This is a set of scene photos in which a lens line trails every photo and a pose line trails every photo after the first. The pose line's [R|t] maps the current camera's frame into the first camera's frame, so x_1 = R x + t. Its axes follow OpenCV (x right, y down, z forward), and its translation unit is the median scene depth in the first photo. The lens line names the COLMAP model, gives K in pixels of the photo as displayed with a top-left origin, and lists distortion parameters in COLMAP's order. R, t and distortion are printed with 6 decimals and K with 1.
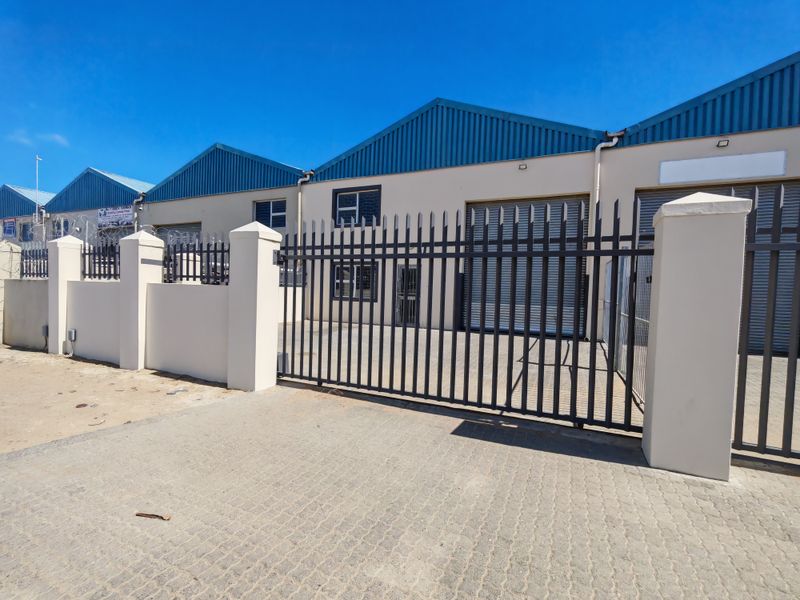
lens RADIAL K [[376.6, 0, 396.5], [0, 376.6, 304.0], [0, 0, 1]] dist [-0.018954, 0.000623]
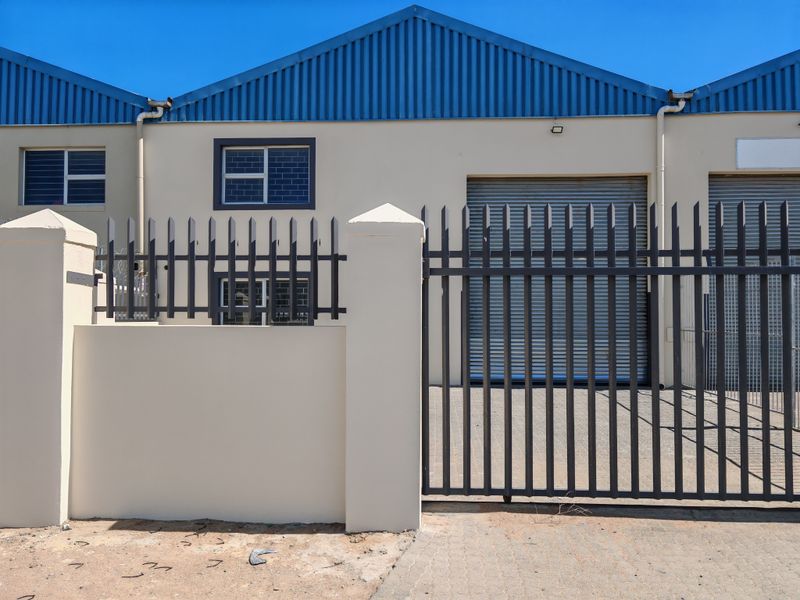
lens RADIAL K [[637.3, 0, 400.0], [0, 637.3, 300.0], [0, 0, 1]] dist [0.014671, -0.025991]
pose [[0.929762, -0.014619, 0.367871, -0.361658], [0.036323, 0.997979, -0.052142, -0.020165], [-0.366365, 0.061842, 0.928414, 0.083350]]
